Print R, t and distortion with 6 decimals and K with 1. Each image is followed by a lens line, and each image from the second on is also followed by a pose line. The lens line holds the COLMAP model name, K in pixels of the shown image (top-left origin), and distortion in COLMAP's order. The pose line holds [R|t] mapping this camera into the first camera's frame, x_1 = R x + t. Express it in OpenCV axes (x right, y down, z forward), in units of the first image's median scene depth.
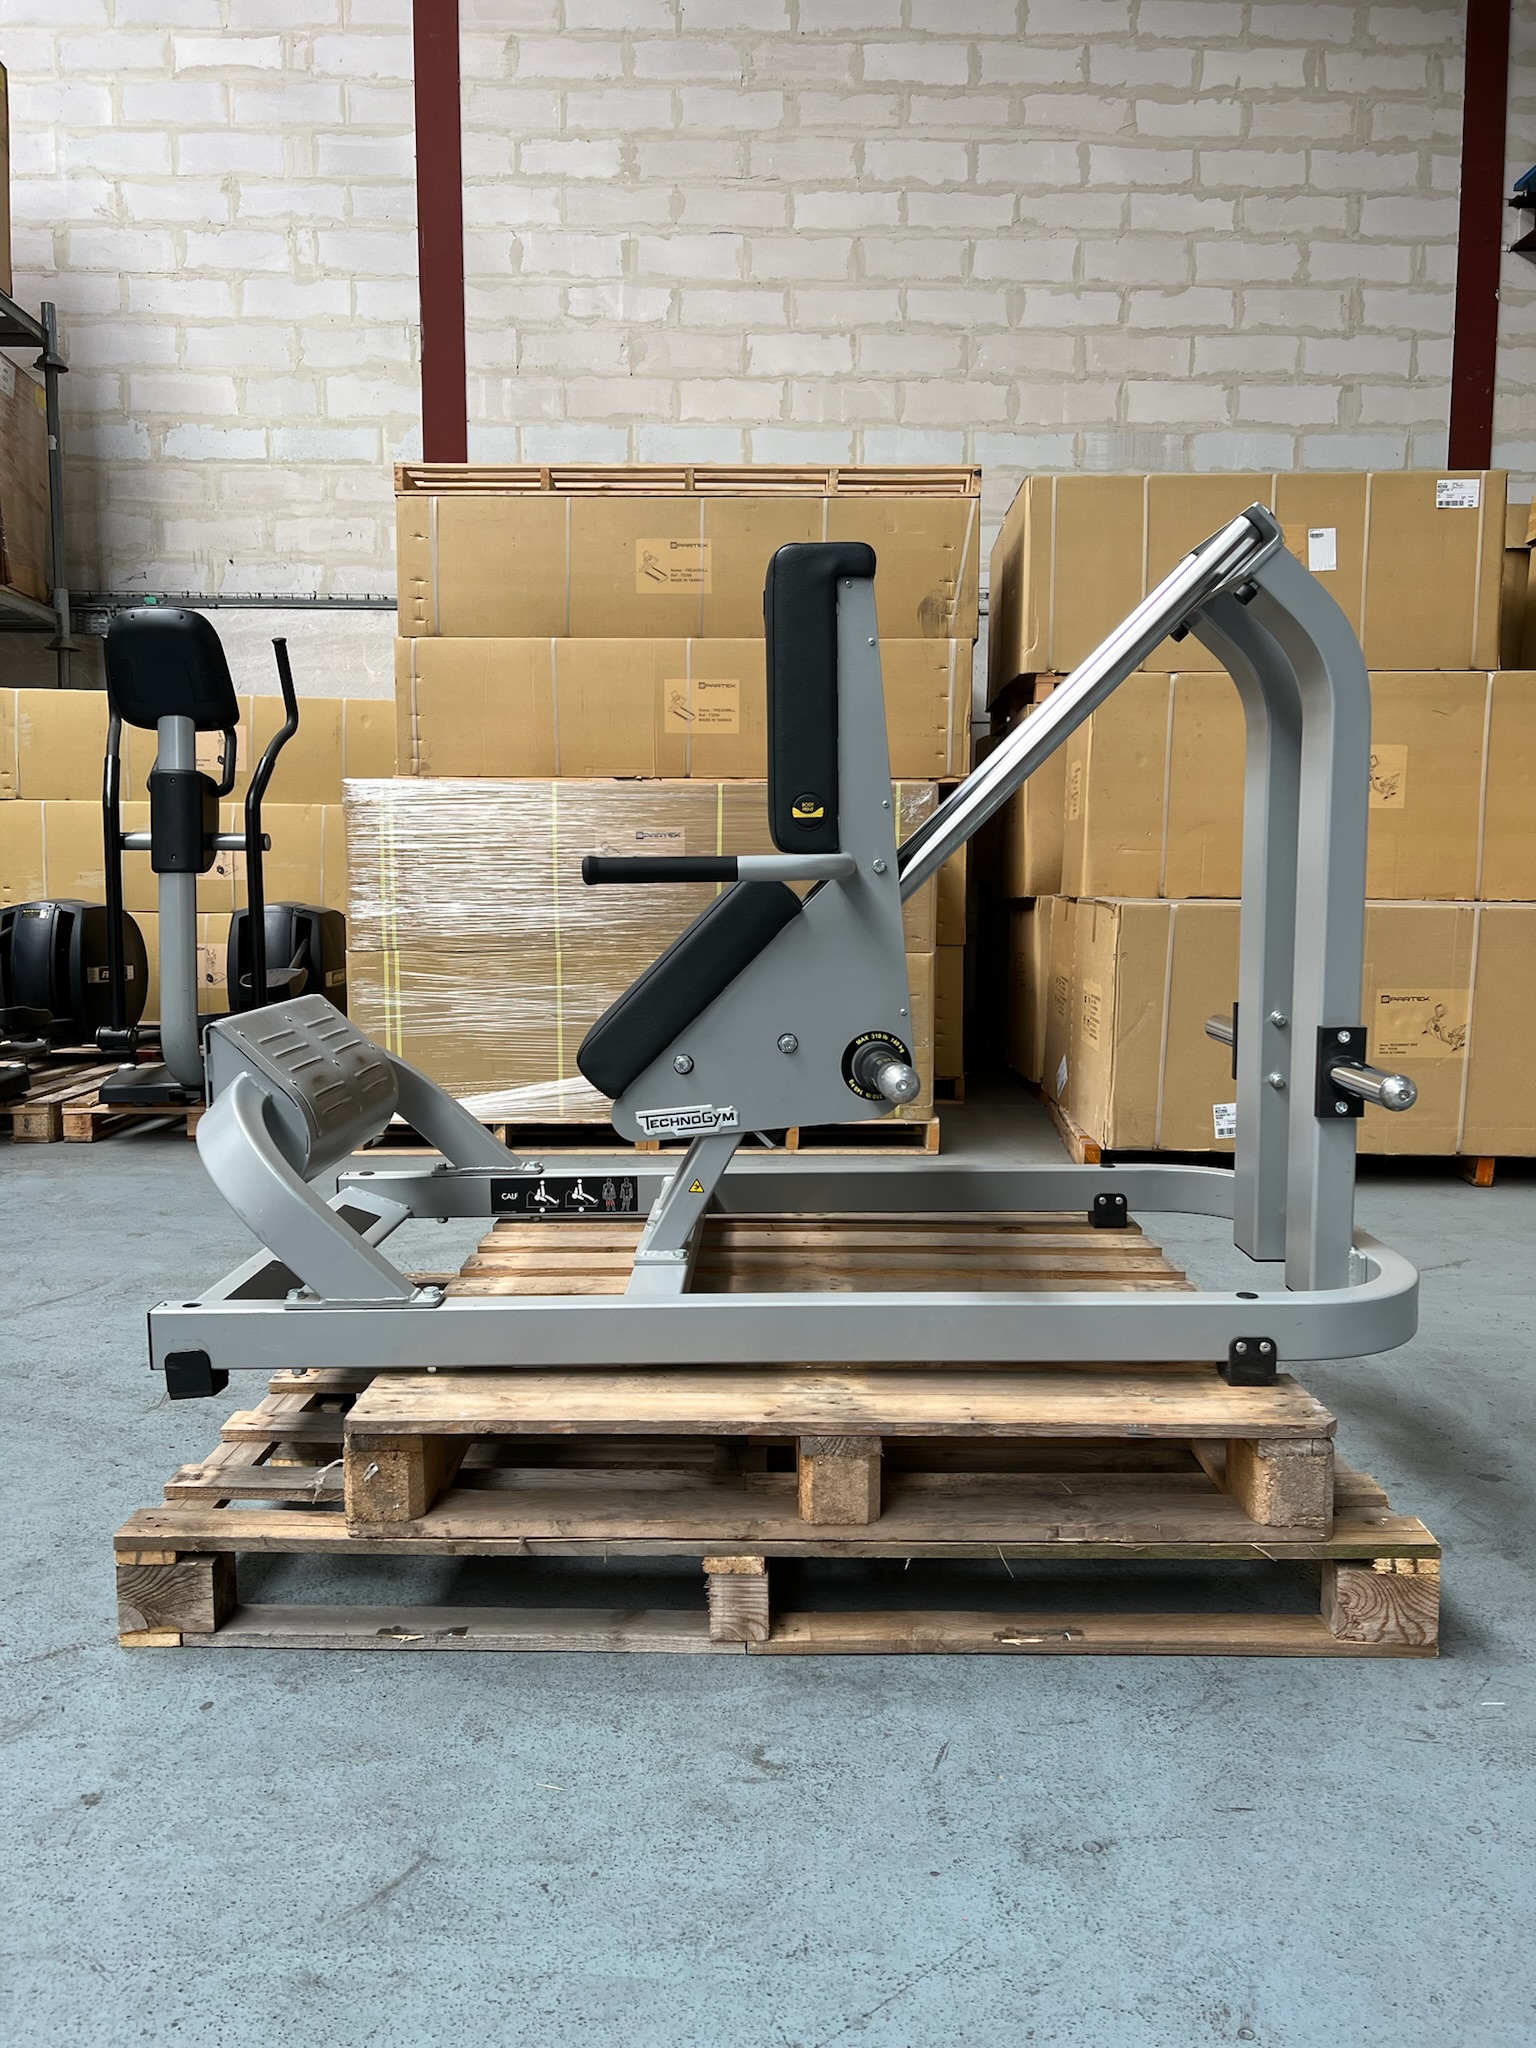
lens RADIAL K [[1546.5, 0, 768.0], [0, 1546.5, 1024.0], [0, 0, 1]] dist [0.051881, -0.063671]
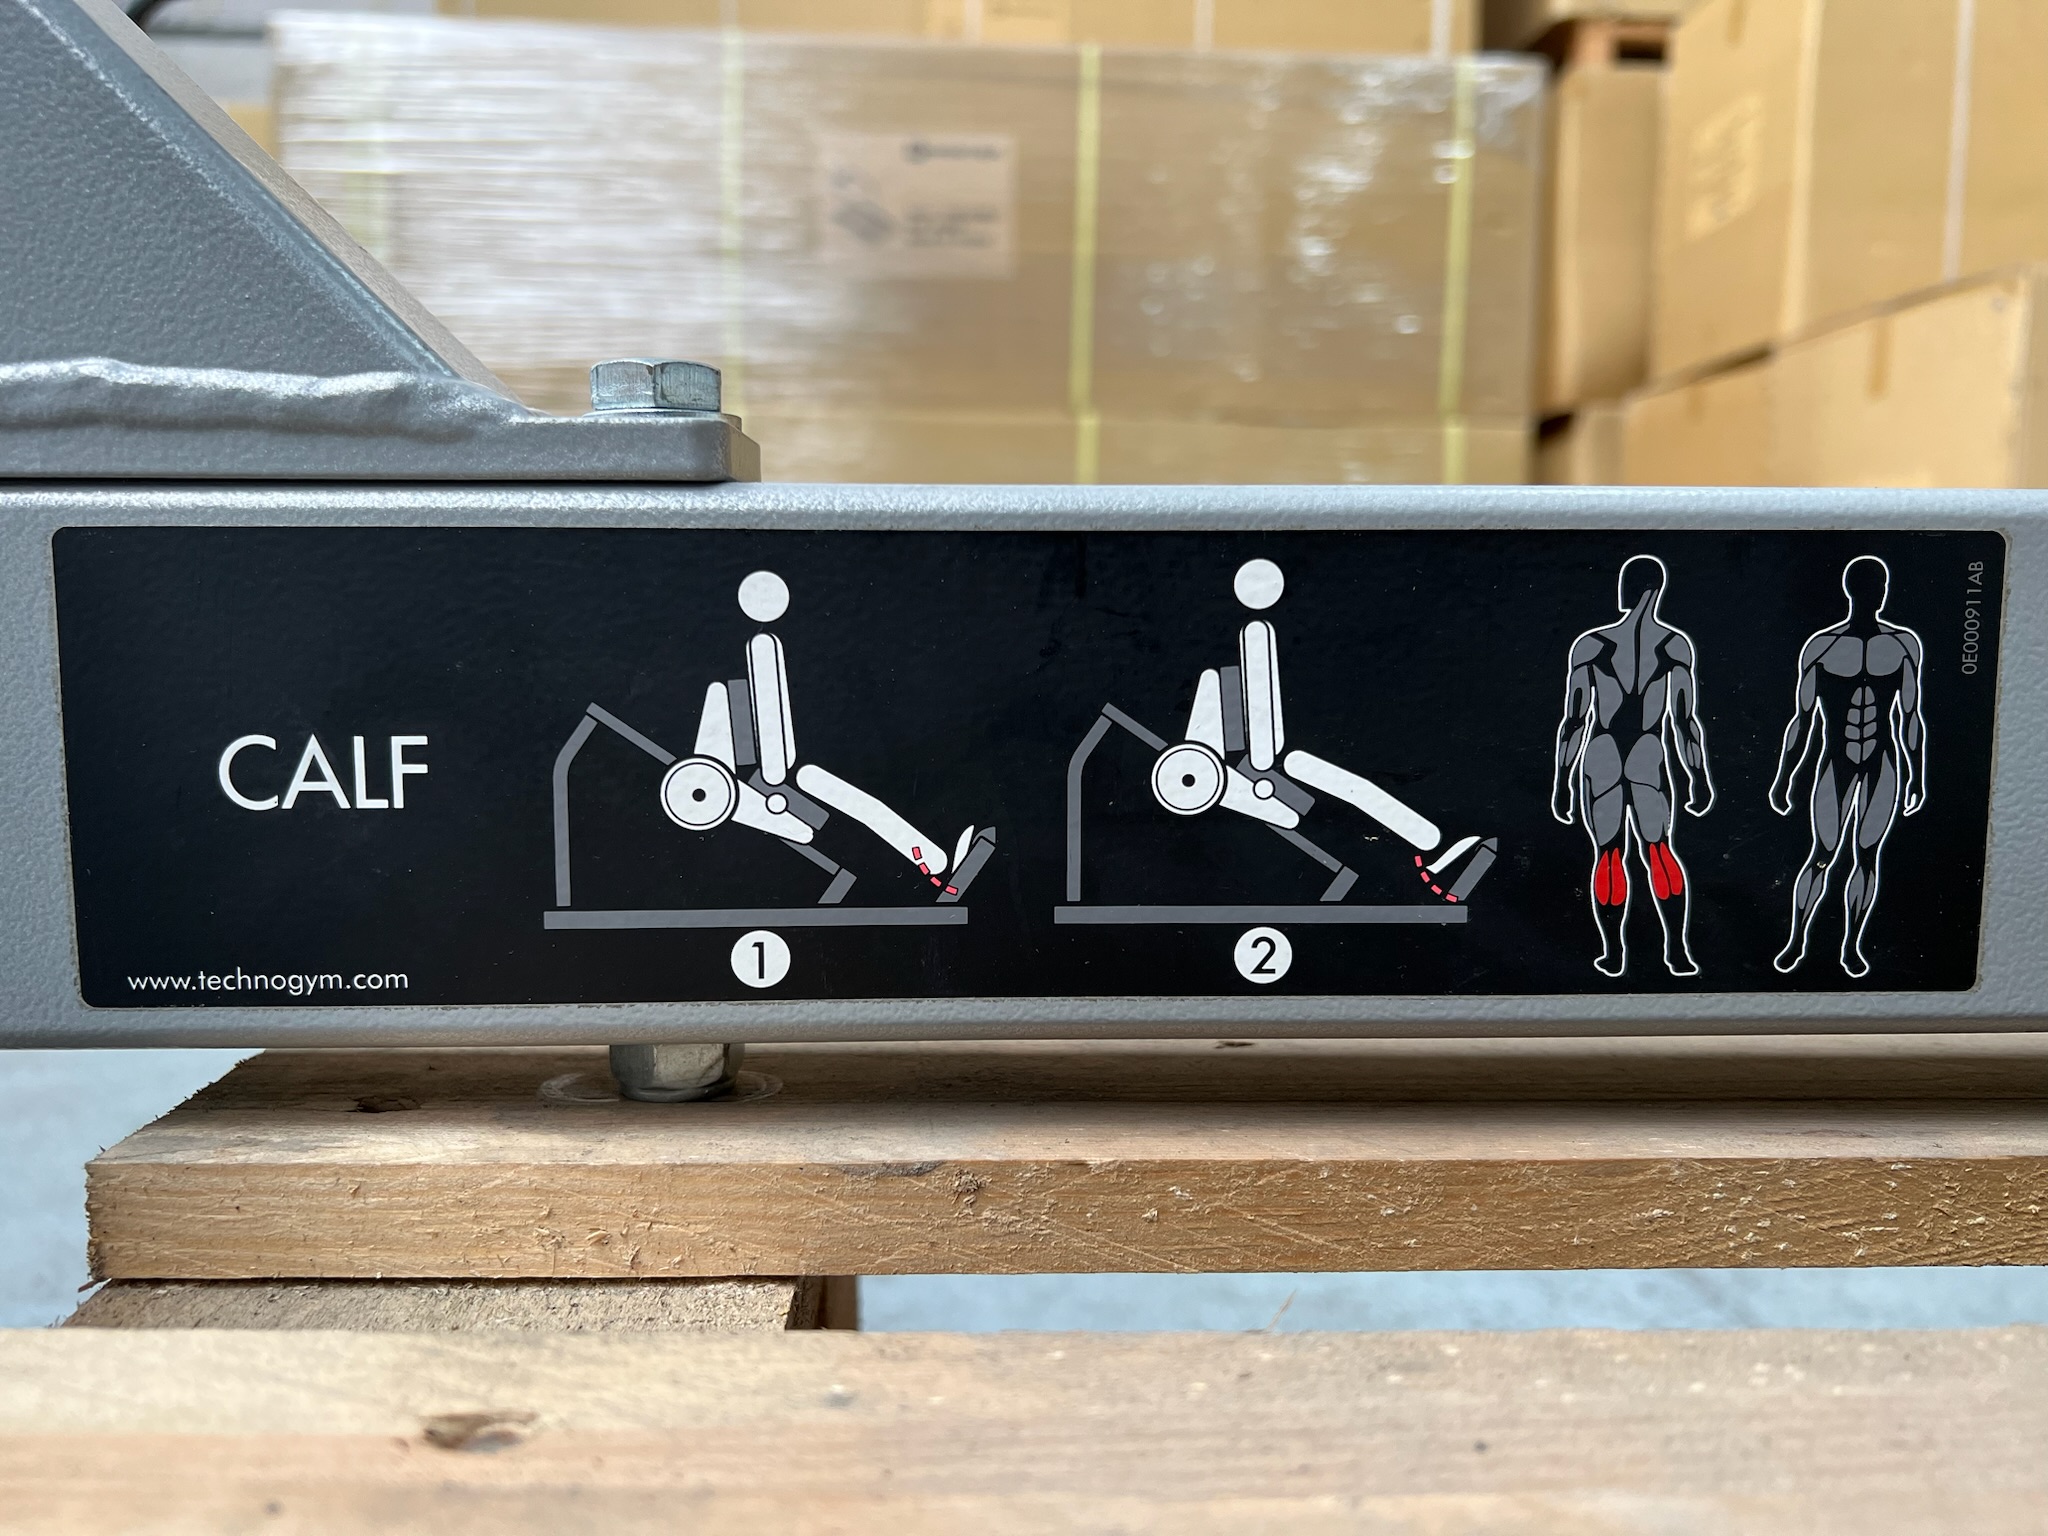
lens RADIAL K [[1546.5, 0, 1024.0], [0, 1546.5, 768.0], [0, 0, 1]] dist [0.051881, -0.063671]
pose [[0.997967, 0.012959, 0.062405, -0.047221], [-0.013324, 0.999896, 0.005448, 0.037757], [-0.062328, -0.006268, 0.998036, 0.316444]]
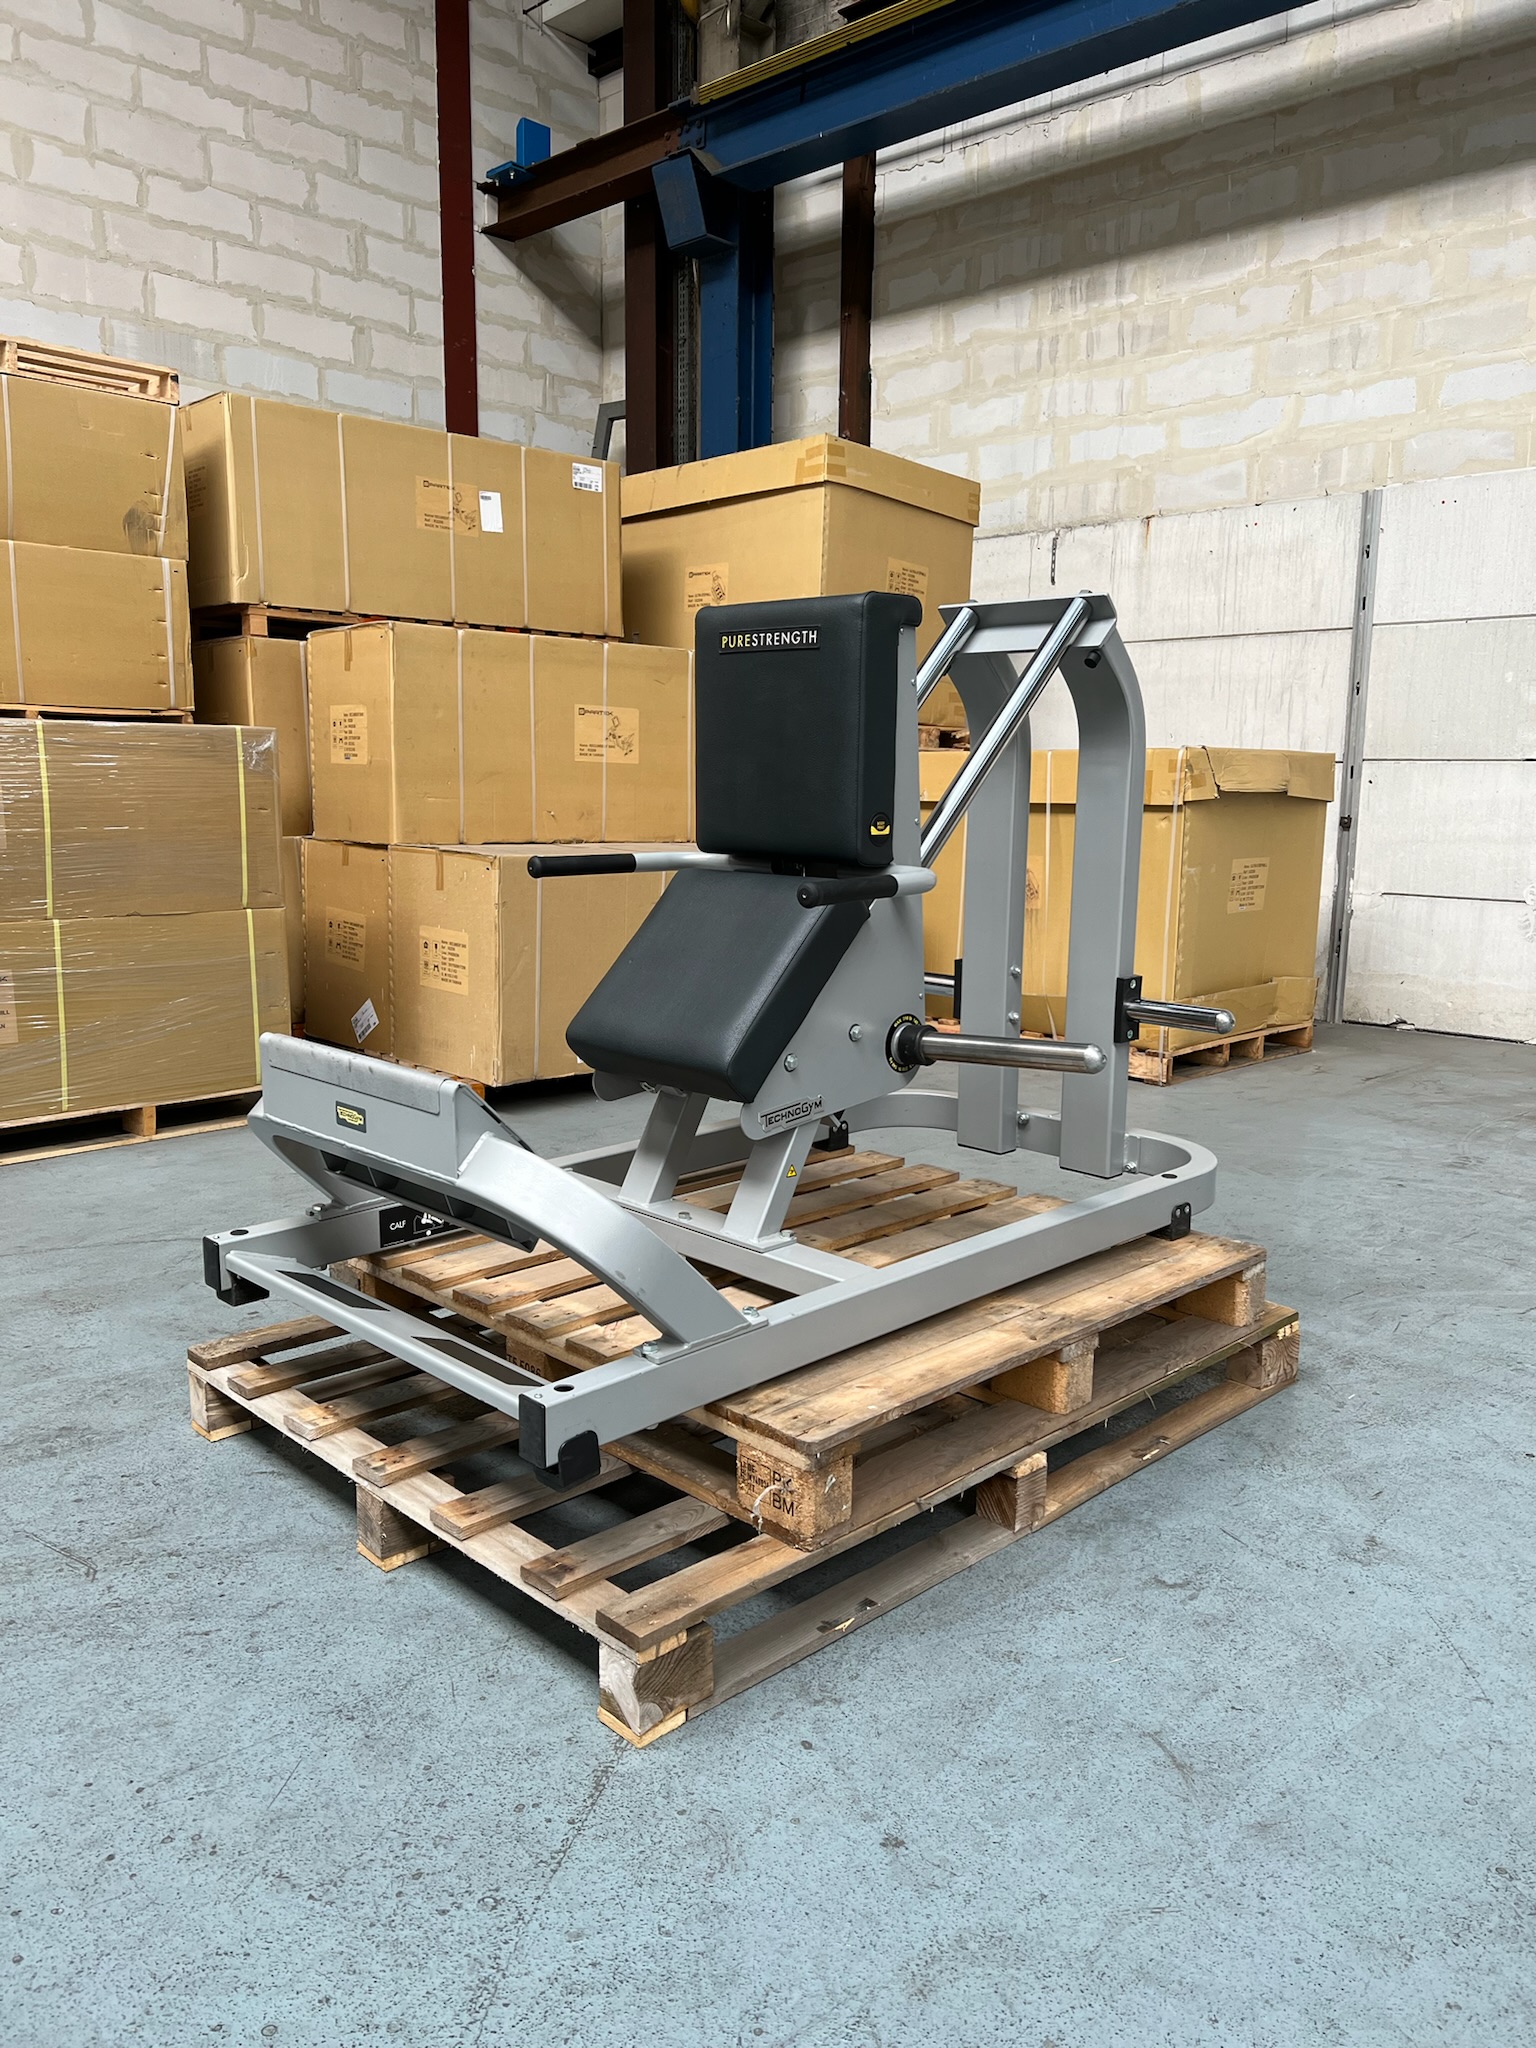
lens RADIAL K [[1546.5, 0, 768.0], [0, 1546.5, 1024.0], [0, 0, 1]] dist [0.051881, -0.063671]
pose [[0.700578, -0.107877, 0.705375, -0.223361], [0.059890, 0.993908, 0.092522, -0.027681], [-0.711058, -0.022574, 0.702770, 0.066142]]
